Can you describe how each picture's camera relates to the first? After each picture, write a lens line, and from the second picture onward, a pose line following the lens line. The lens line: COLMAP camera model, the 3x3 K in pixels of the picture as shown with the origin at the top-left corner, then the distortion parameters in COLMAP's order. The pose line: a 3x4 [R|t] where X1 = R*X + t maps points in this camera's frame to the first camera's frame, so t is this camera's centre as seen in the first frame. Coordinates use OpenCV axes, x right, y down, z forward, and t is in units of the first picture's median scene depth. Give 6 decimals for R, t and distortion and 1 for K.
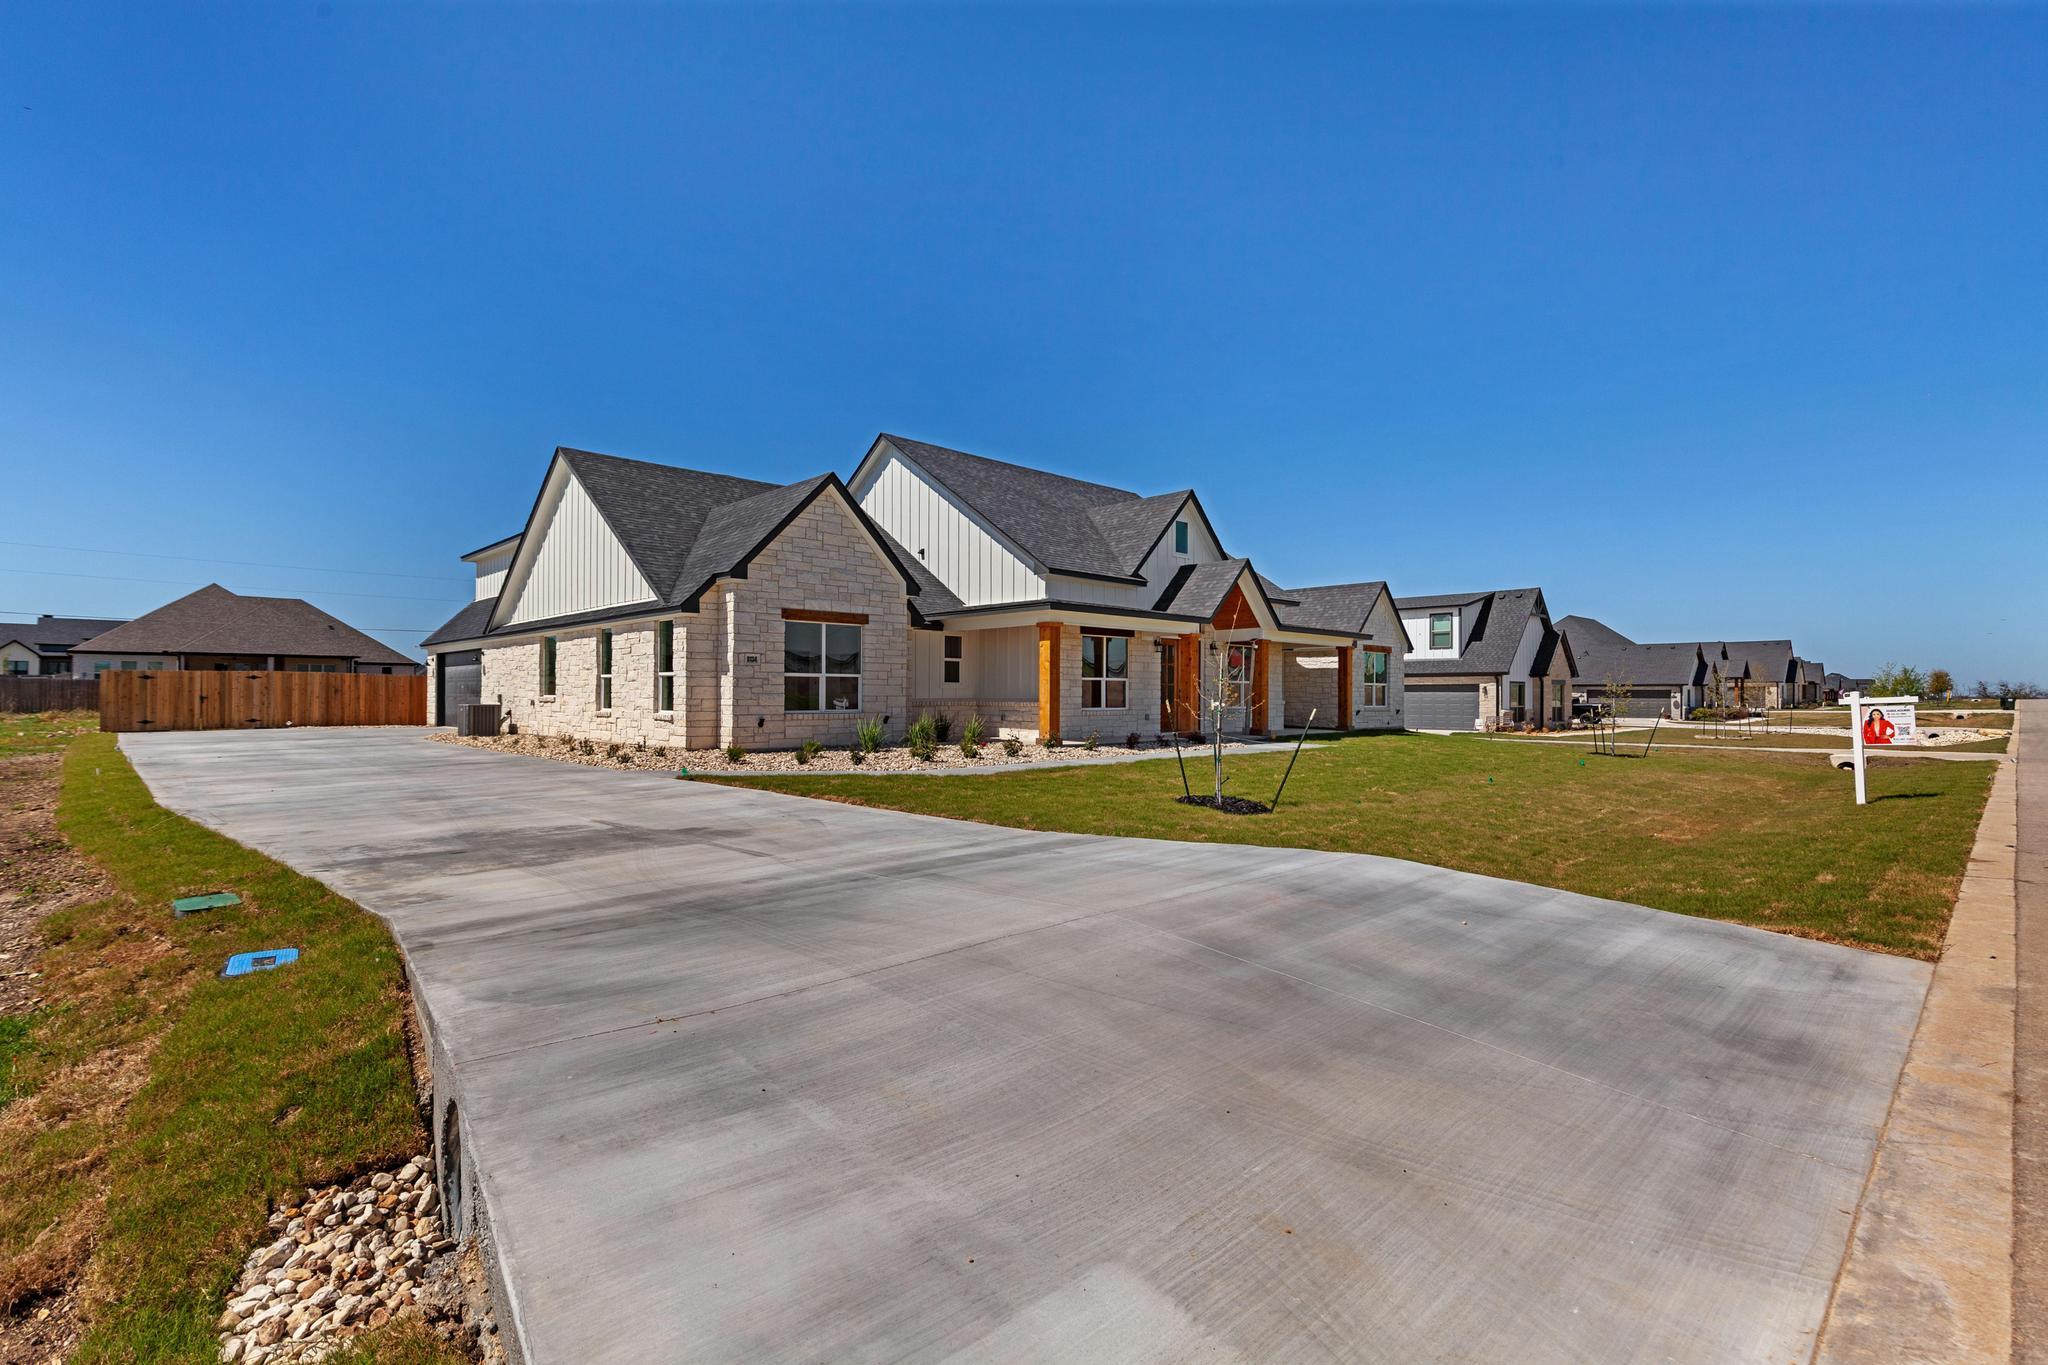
lens RADIAL K [[921.3, 0, 1023.3], [0, 921.3, 690.3], [0, 0, 1]] dist [0.001477, 0.000015]
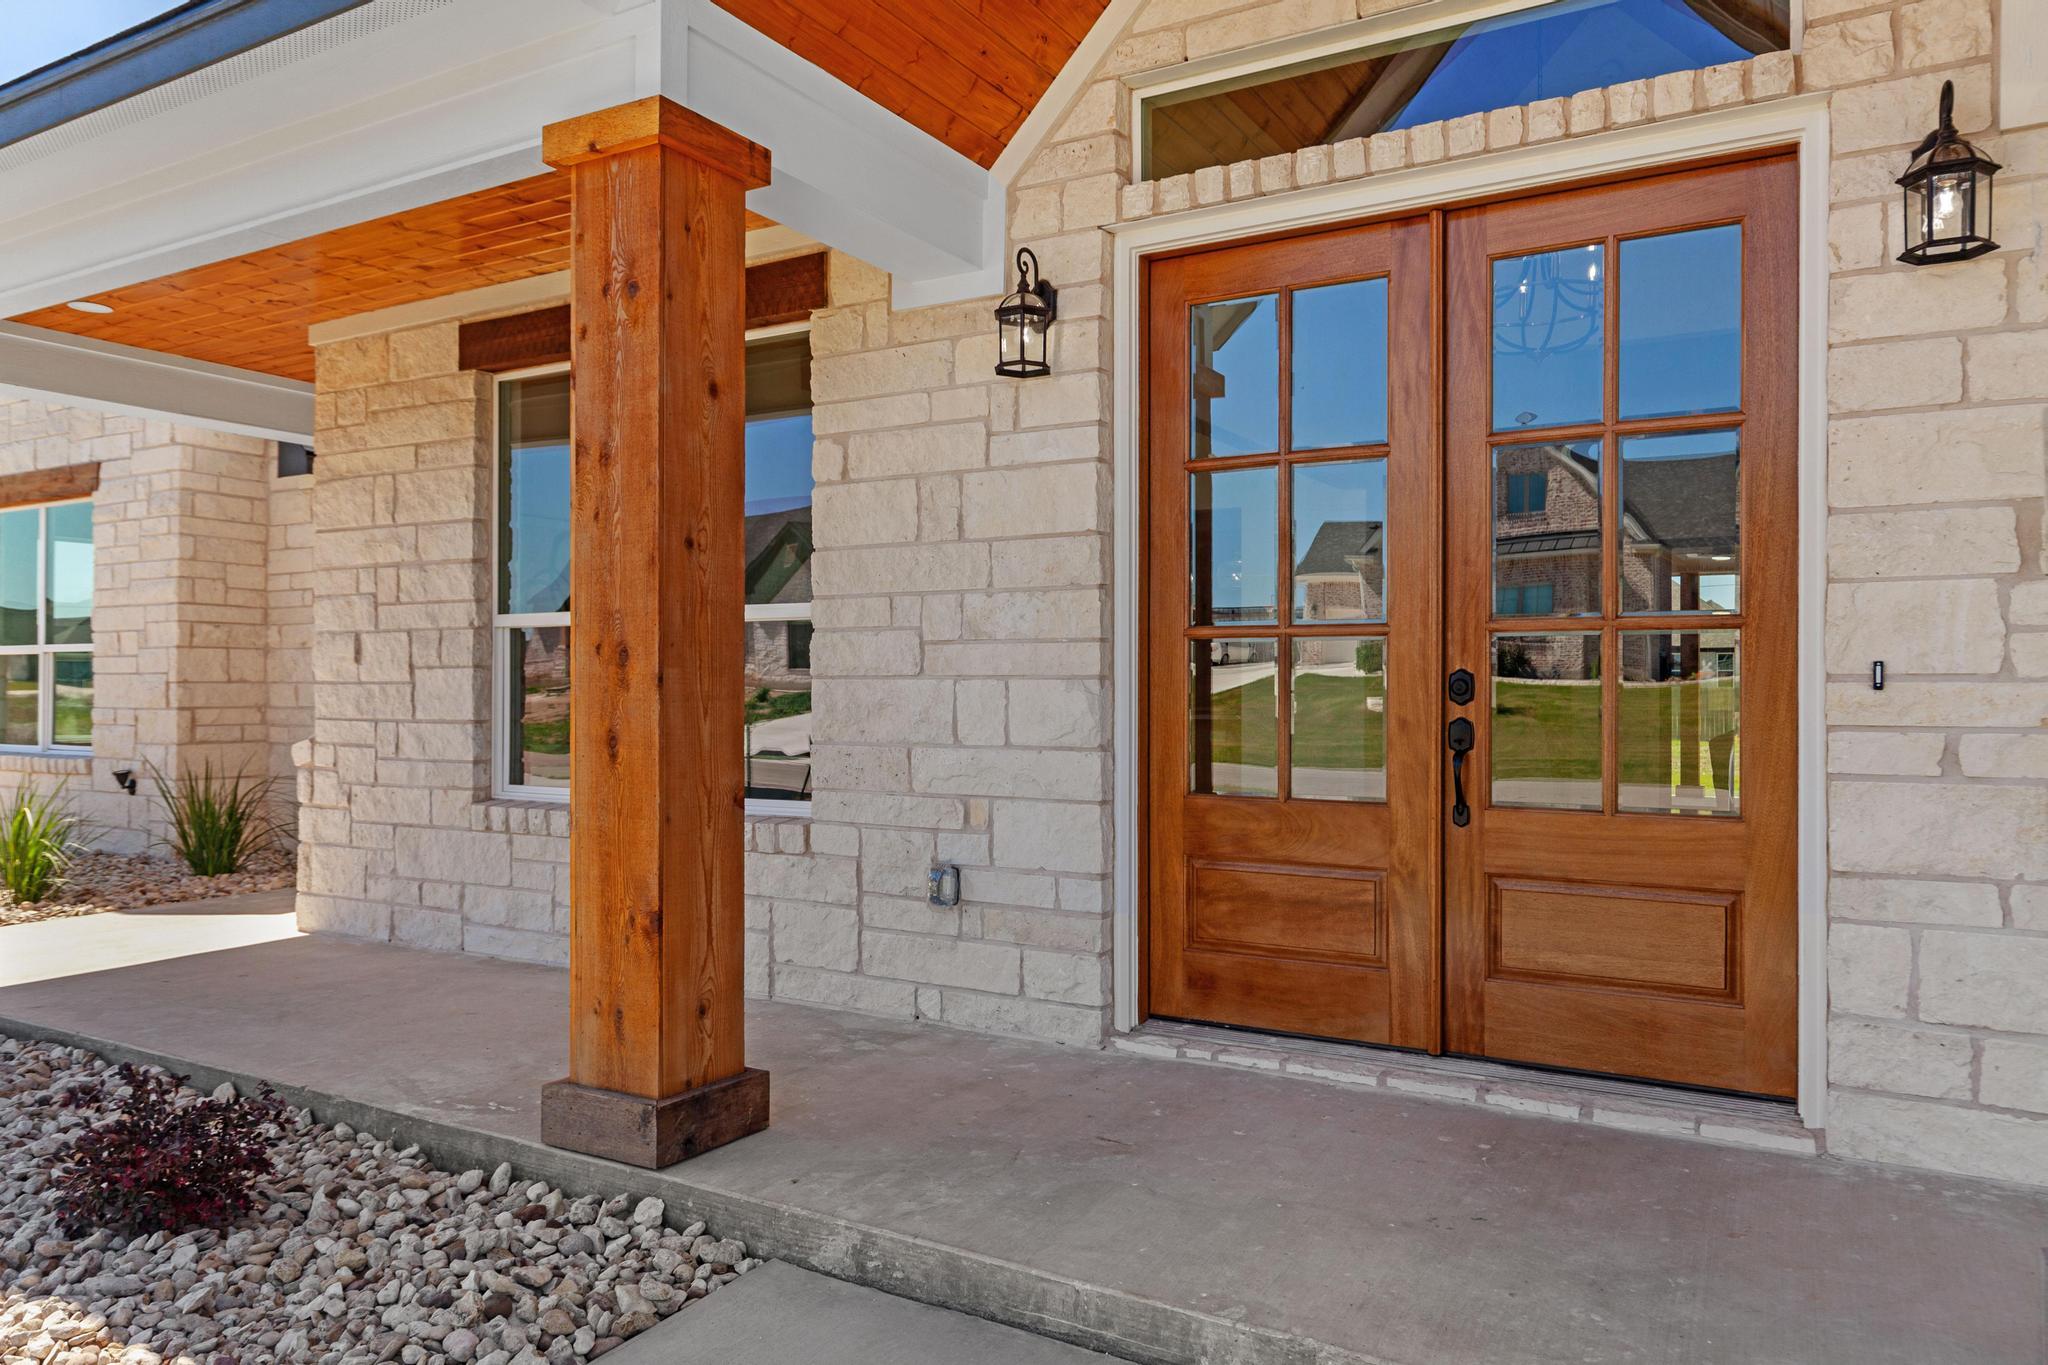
lens RADIAL K [[1408.7, 0, 1024.0], [0, 1408.7, 682.5], [0, 0, 1]] dist [0.002467, 0.000620]
pose [[0.272798, -0.009110, -0.962028, 0.330552], [0.003649, 0.999958, -0.008435, 0.001836], [0.962064, -0.001210, 0.272820, 0.955706]]
